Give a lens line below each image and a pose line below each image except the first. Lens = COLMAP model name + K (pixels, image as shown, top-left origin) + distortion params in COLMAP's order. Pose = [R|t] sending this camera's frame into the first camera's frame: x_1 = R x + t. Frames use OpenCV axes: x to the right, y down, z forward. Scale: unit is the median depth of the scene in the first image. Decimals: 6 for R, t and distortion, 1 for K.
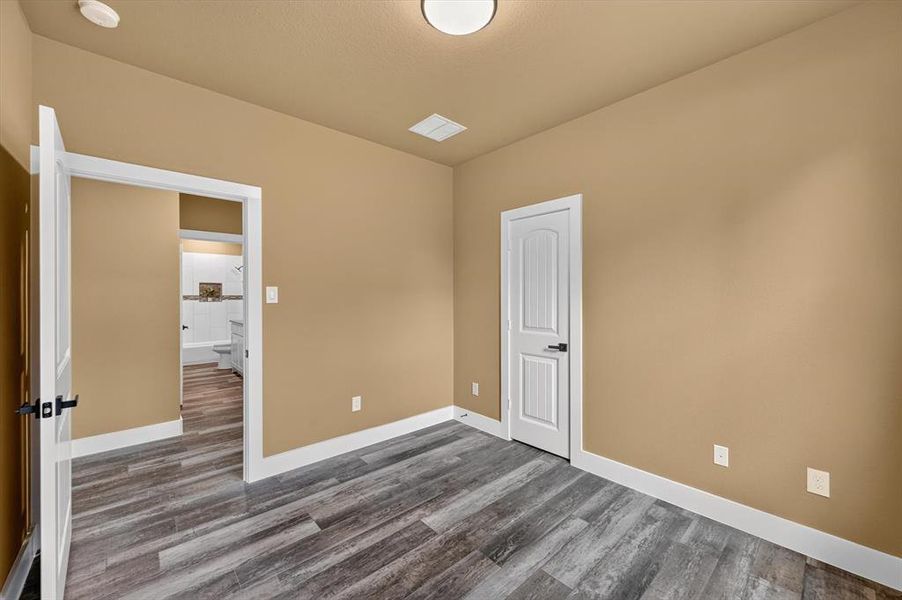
lens RADIAL K [[354.4, 0, 453.9], [0, 354.4, 296.6], [0, 0, 1]] dist [0.003028, -0.000245]
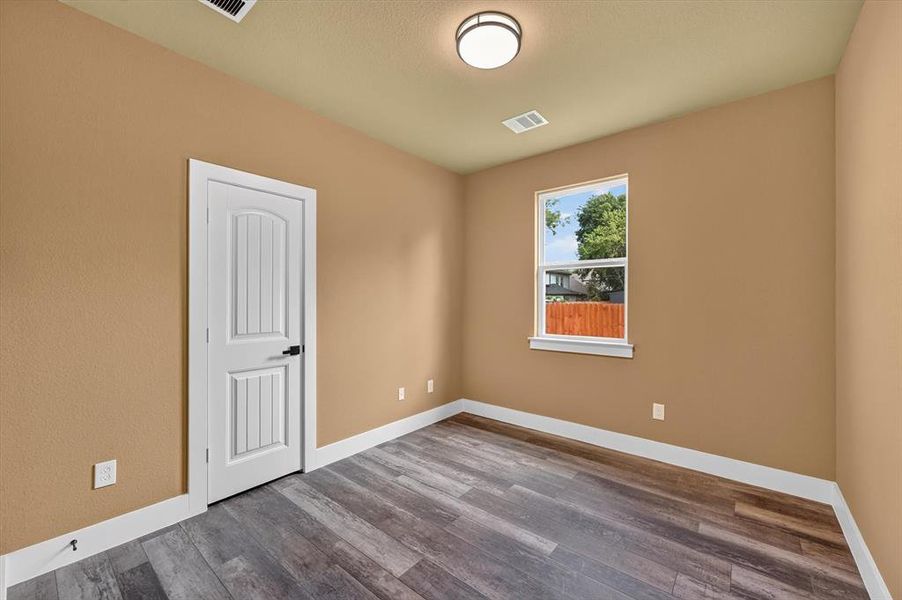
lens RADIAL K [[354.4, 0, 456.6], [0, 354.4, 301.6], [0, 0, 1]] dist [0.003028, -0.000245]
pose [[-0.134082, -0.005075, 0.990957, -0.697779], [0.006010, 0.999964, 0.005935, 0.017710], [-0.990952, 0.006751, -0.134047, 0.773847]]
